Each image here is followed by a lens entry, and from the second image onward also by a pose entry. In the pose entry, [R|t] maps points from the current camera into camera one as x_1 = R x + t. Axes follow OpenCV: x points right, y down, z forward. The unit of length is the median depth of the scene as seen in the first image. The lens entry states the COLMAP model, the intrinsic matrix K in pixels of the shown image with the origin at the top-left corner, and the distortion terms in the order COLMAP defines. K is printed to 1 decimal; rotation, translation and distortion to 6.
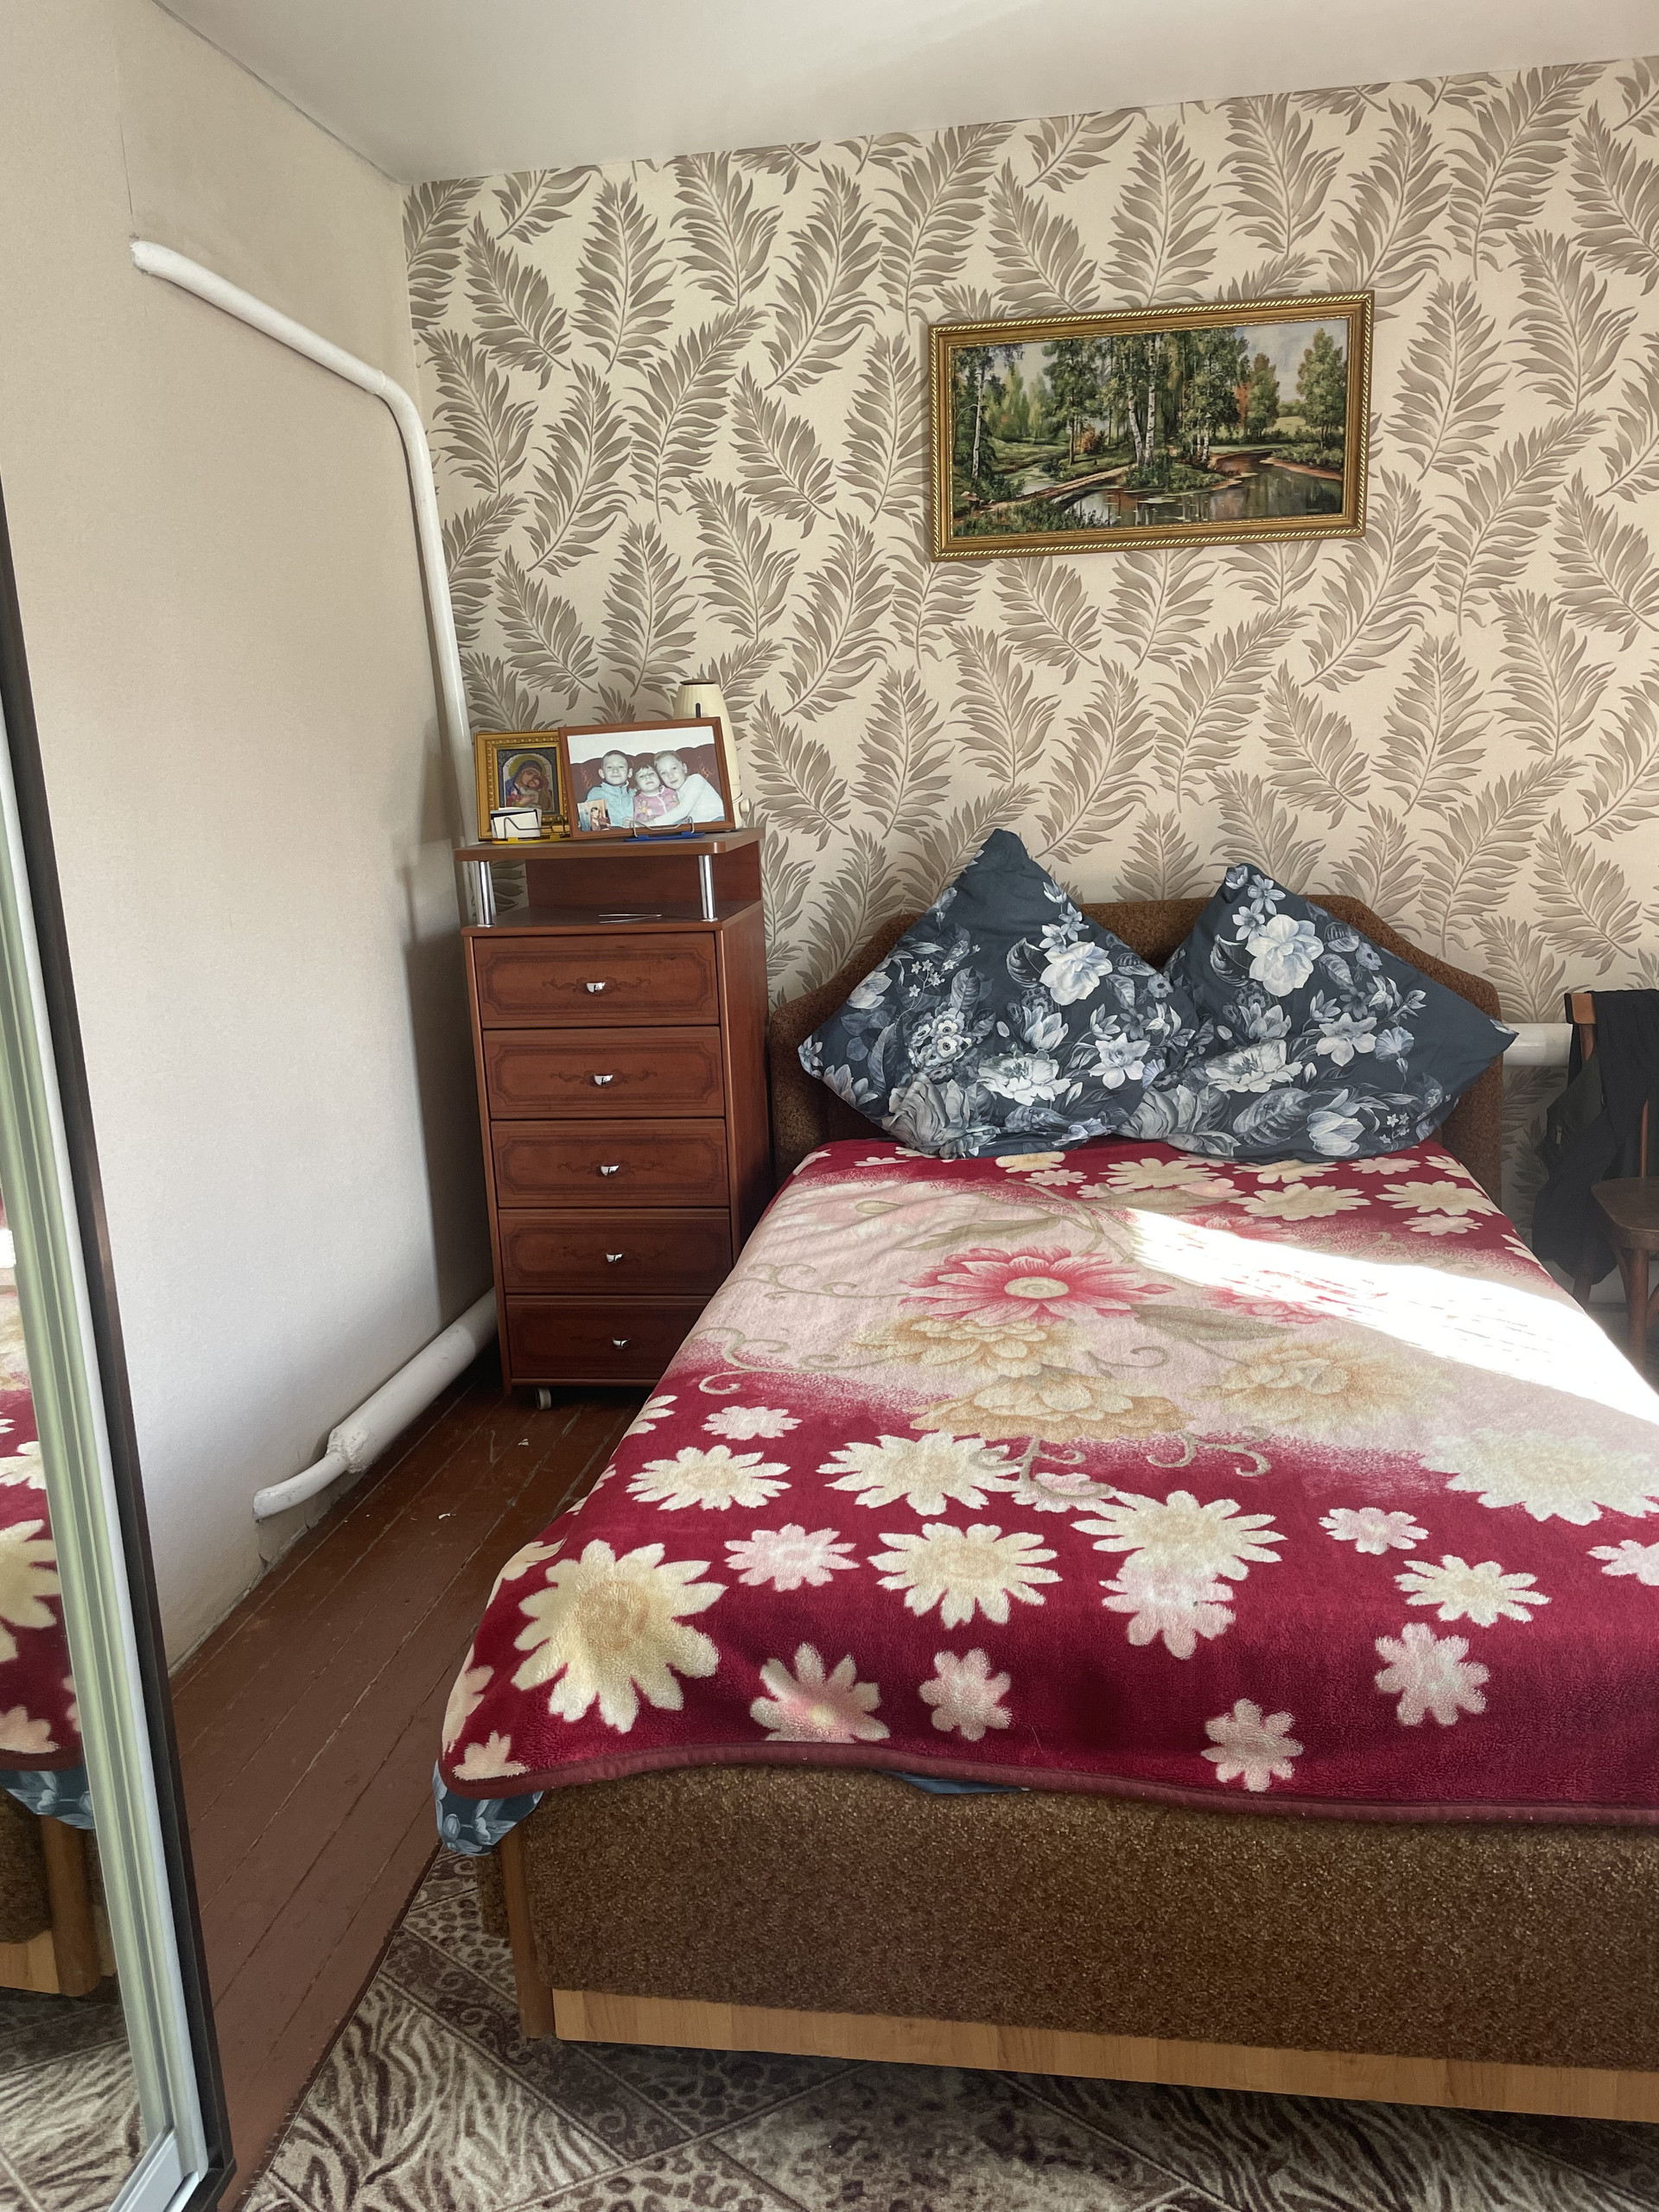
lens RADIAL K [[1689.6, 0, 816.8], [0, 1689.6, 1127.0], [0, 0, 1]] dist [0.101212, -0.134053]
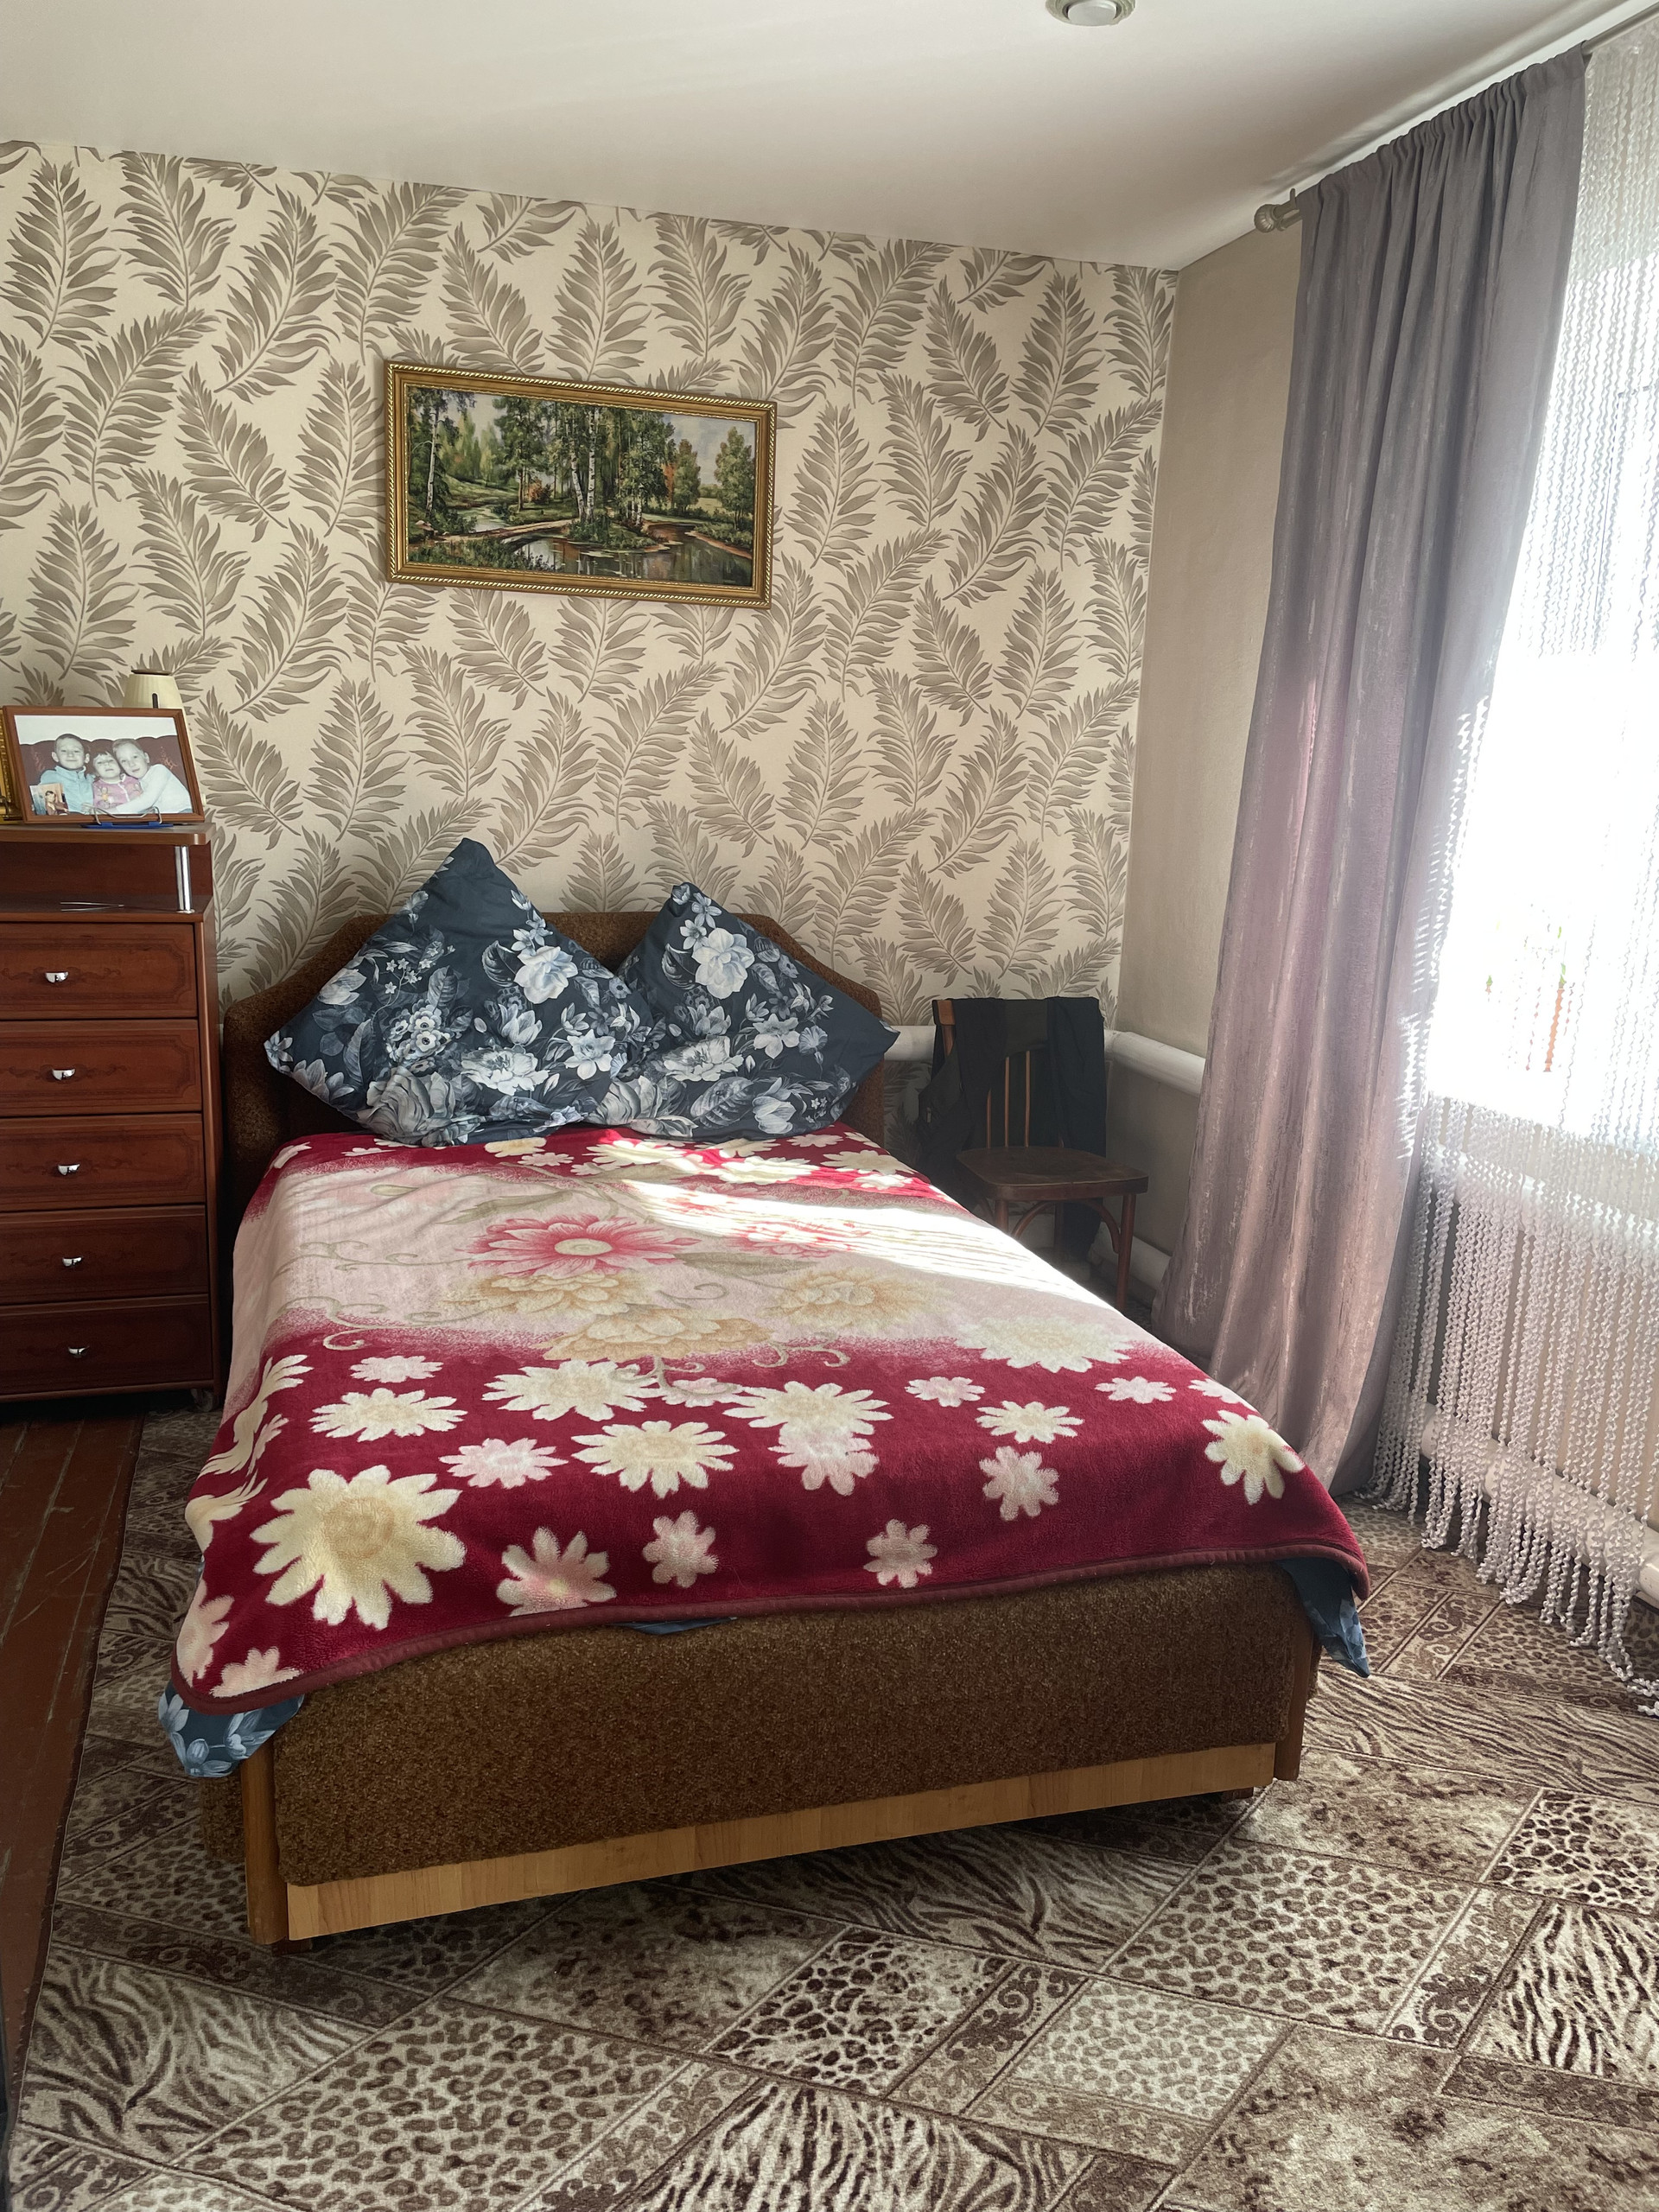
lens RADIAL K [[1689.6, 0, 825.2], [0, 1689.6, 1122.1], [0, 0, 1]] dist [0.101212, -0.134053]
pose [[0.901620, -0.018830, 0.432118, -0.160259], [0.028058, 0.999494, -0.014989, 0.026037], [-0.431618, 0.025639, 0.901692, -0.061161]]
